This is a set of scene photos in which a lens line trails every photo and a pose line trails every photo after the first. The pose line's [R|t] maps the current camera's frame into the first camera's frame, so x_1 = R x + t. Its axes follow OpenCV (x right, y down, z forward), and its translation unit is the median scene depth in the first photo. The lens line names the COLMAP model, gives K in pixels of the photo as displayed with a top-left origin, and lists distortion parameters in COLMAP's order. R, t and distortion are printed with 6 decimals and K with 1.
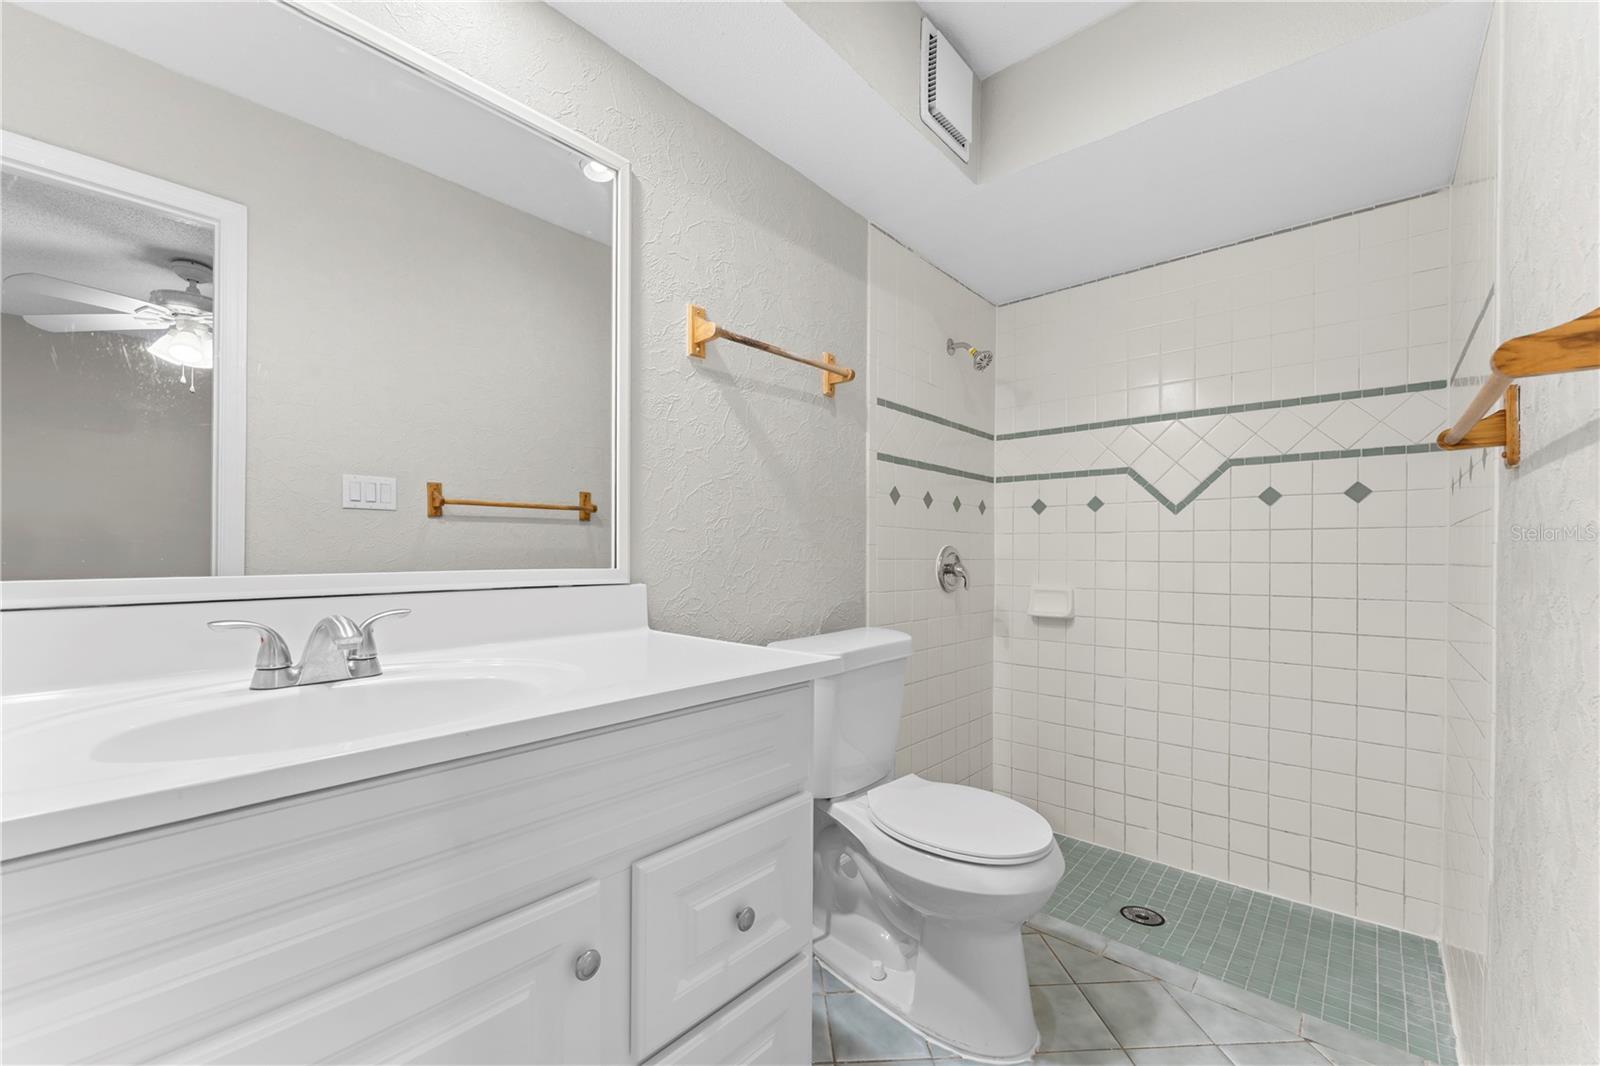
lens RADIAL K [[639.2, 0, 800.0], [0, 639.2, 533.0], [0, 0, 1]] dist [0.000426, 0.000022]
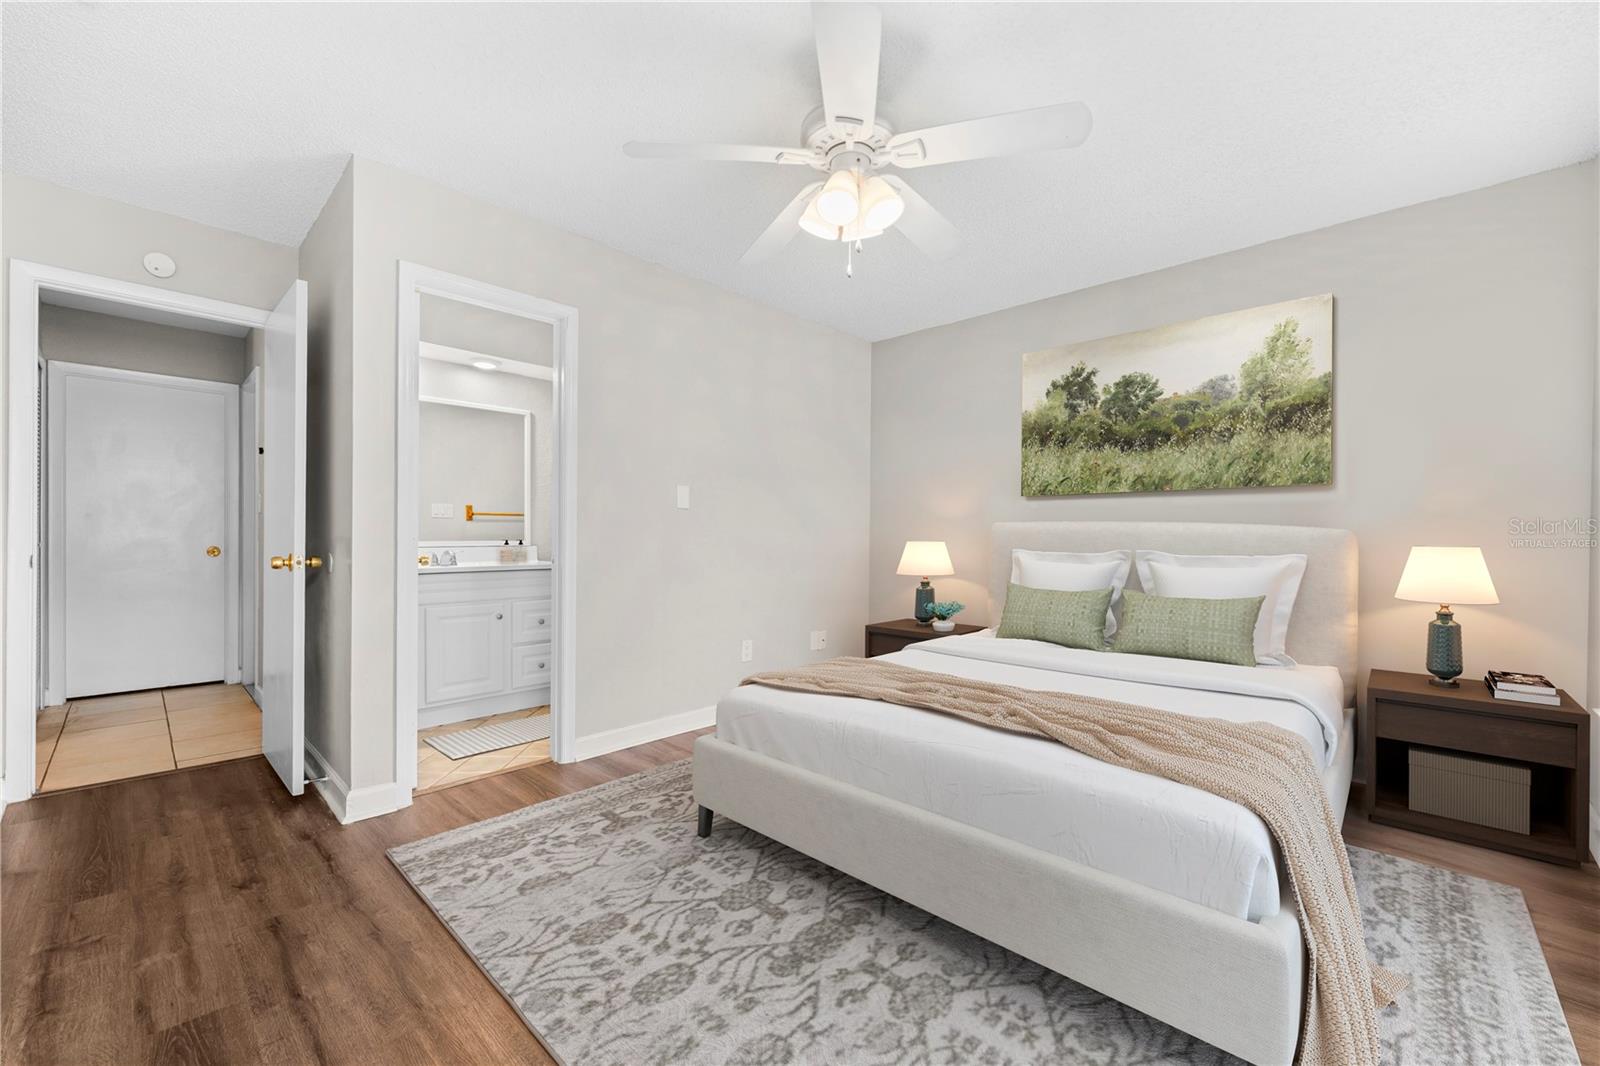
lens RADIAL K [[639.2, 0, 800.0], [0, 639.2, 533.0], [0, 0, 1]] dist [0.000426, 0.000022]
pose [[0.999188, -0.000103, -0.040294, 1.623543], [0.001065, 0.999715, 0.023851, -0.079048], [0.040280, -0.023874, 0.998903, -2.859743]]
